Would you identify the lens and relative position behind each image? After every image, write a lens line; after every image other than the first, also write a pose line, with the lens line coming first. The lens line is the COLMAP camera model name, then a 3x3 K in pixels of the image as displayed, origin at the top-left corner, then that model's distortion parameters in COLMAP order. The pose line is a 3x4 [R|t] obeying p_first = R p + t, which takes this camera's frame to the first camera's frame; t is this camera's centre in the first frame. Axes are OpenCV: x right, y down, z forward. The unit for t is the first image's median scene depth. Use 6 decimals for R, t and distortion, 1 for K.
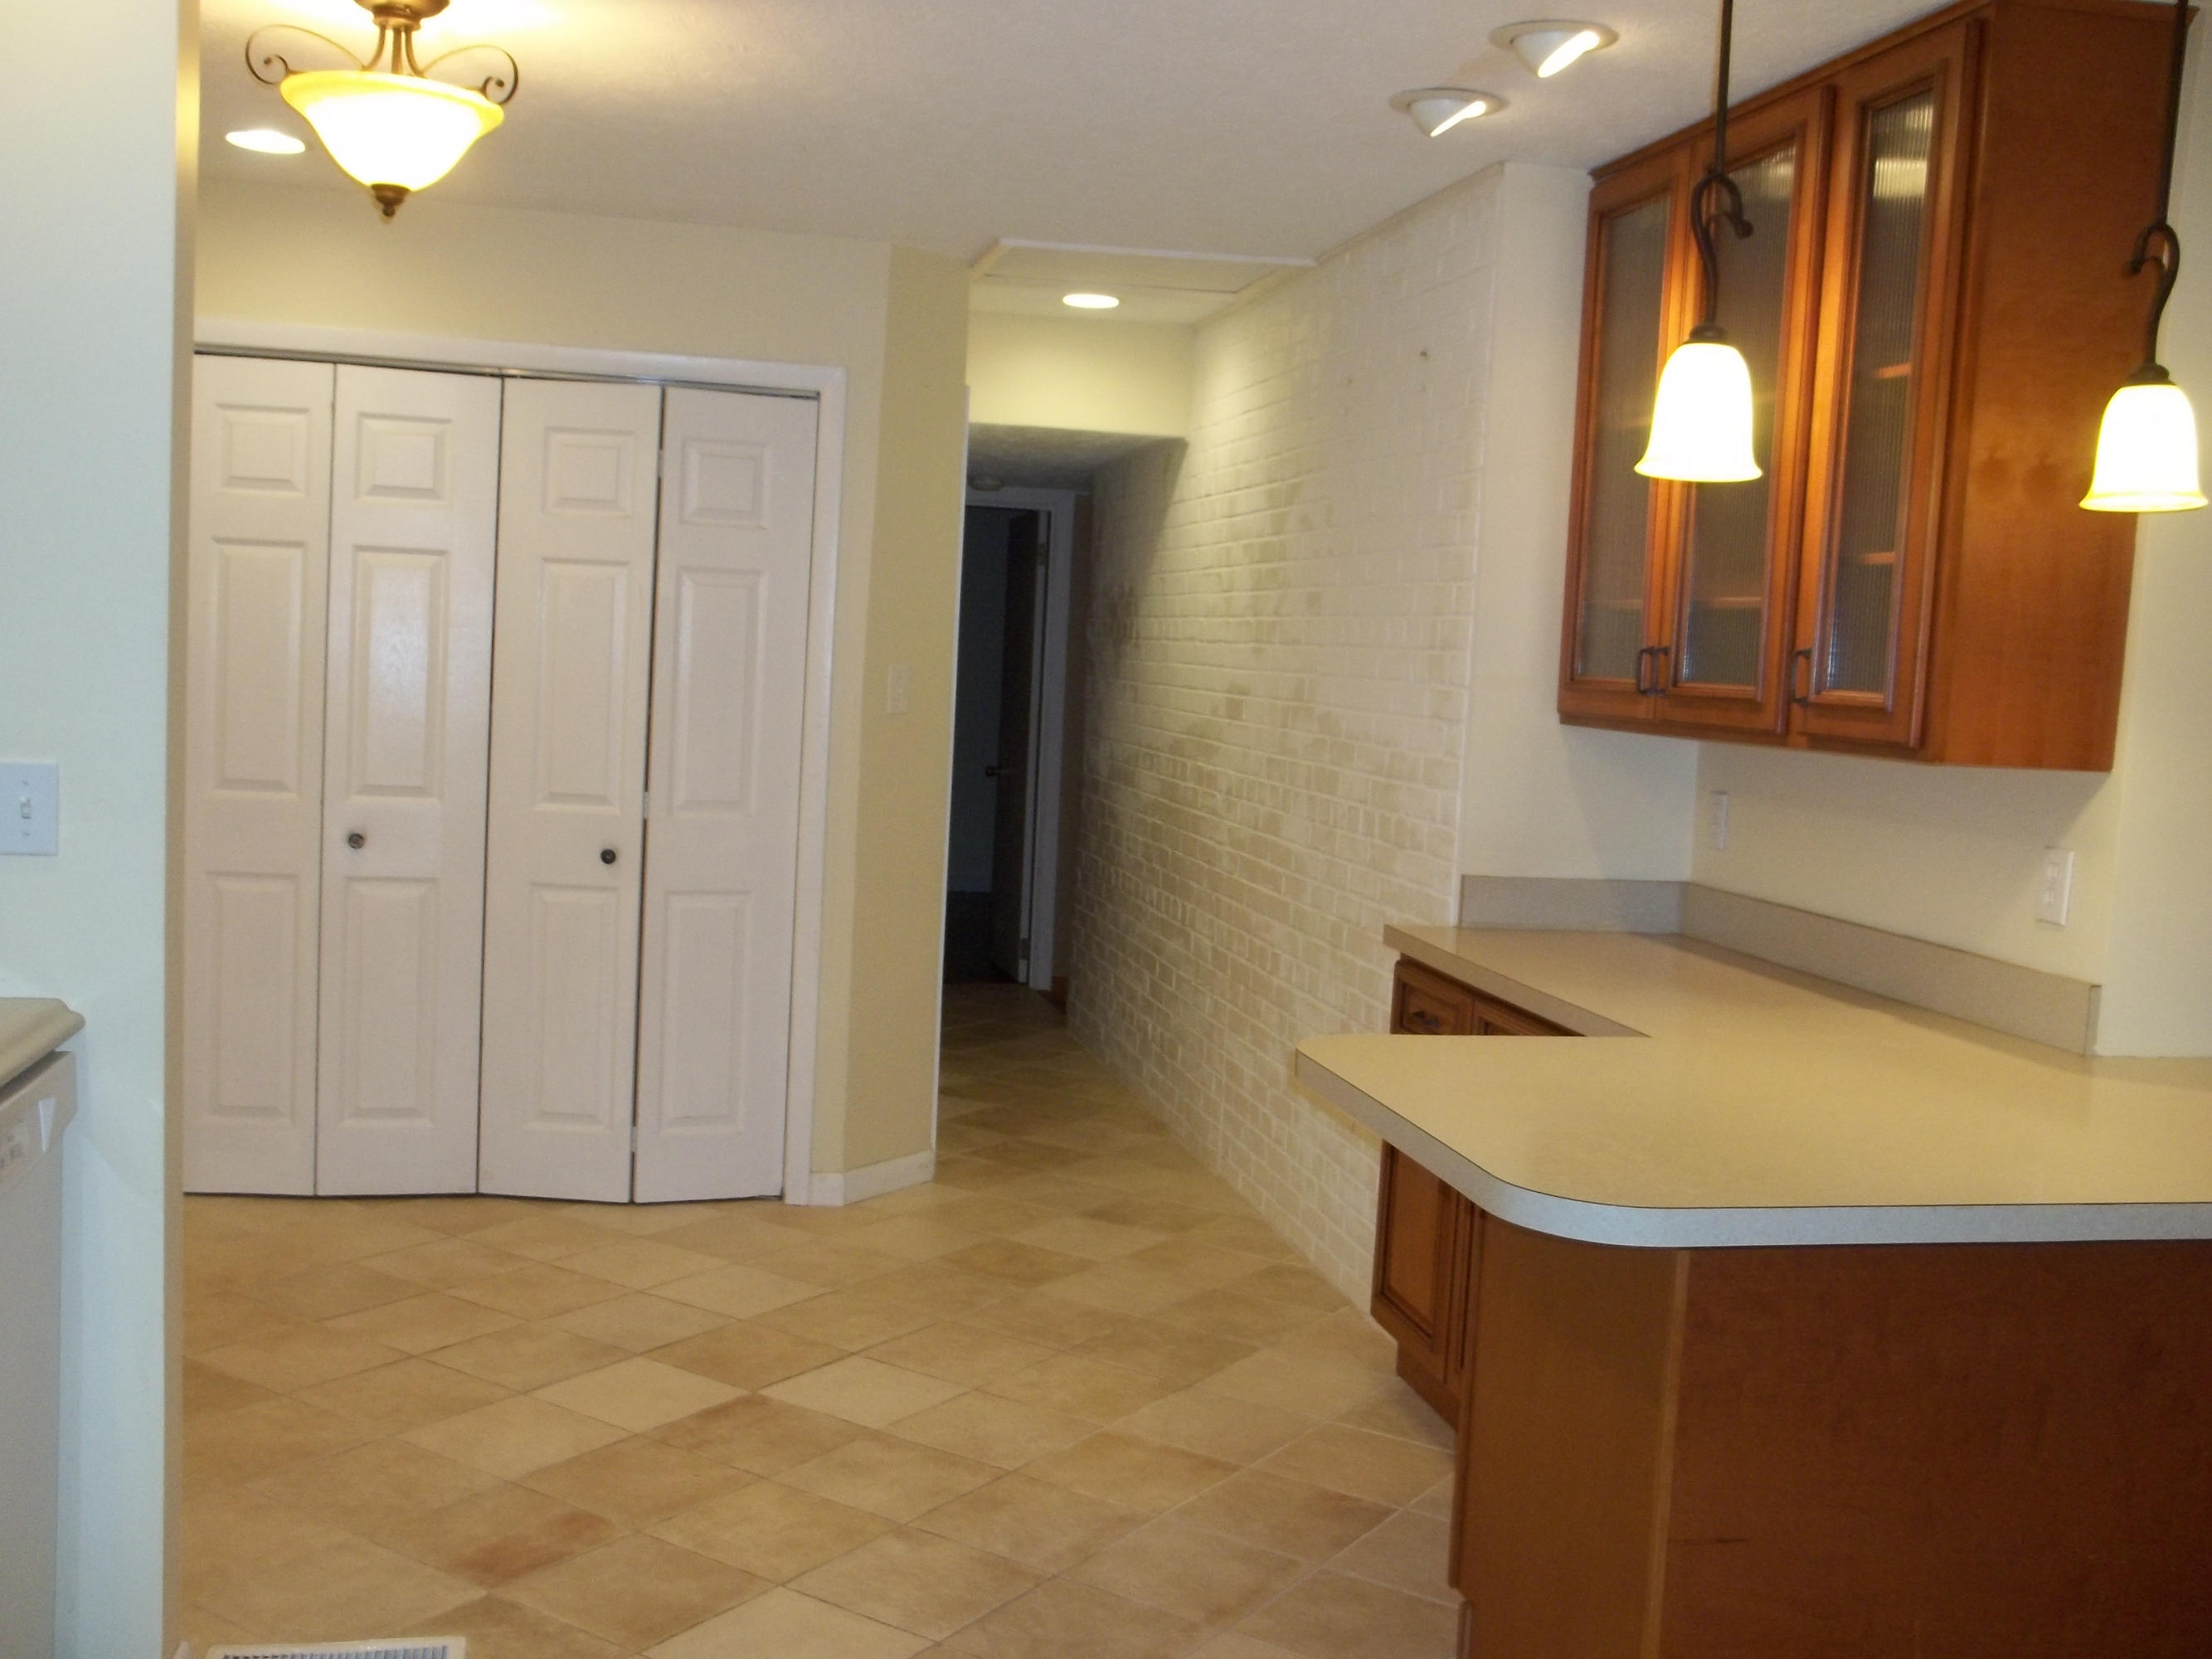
lens RADIAL K [[2189.1, 0, 1105.6], [0, 2189.1, 832.2], [0, 0, 1]] dist [-0.063611, 0.000000]
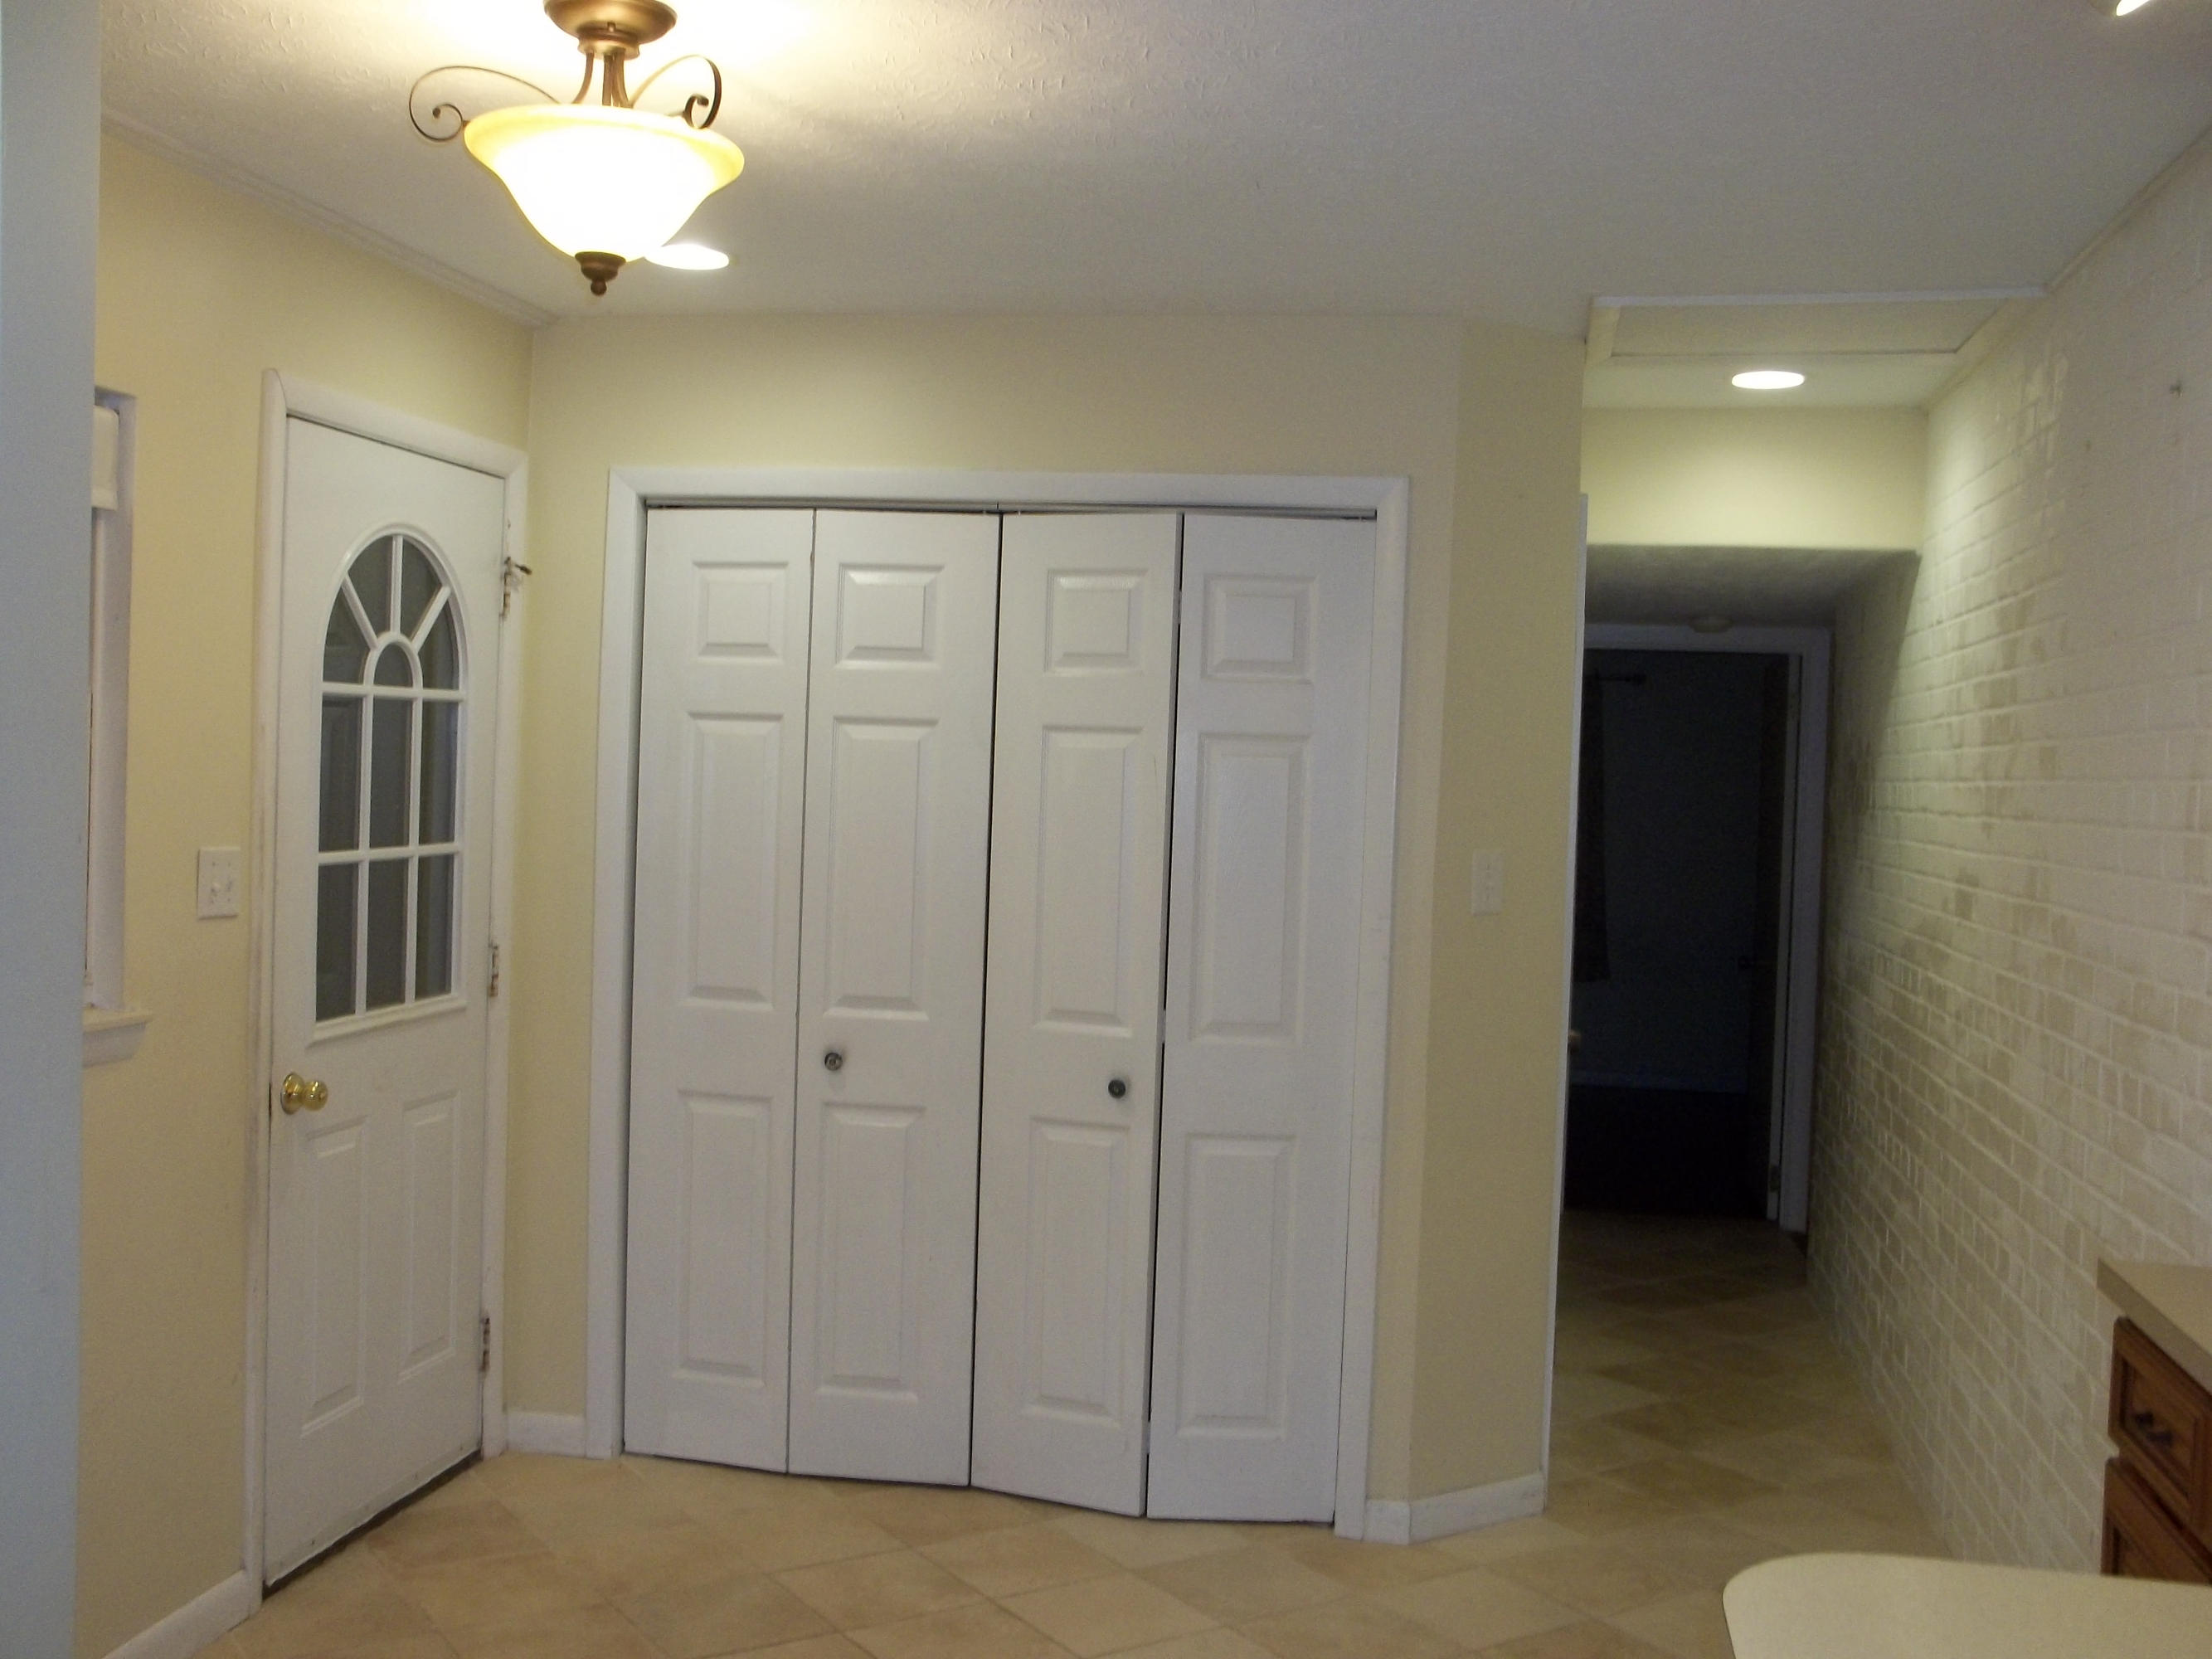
lens RADIAL K [[2189.1, 0, 1101.4], [0, 2189.1, 835.6], [0, 0, 1]] dist [-0.063611, 0.000000]
pose [[0.921185, -0.008396, -0.389034, 0.085153], [-0.019422, 0.997529, -0.067518, -0.027476], [0.388640, 0.069752, 0.918746, 0.236115]]
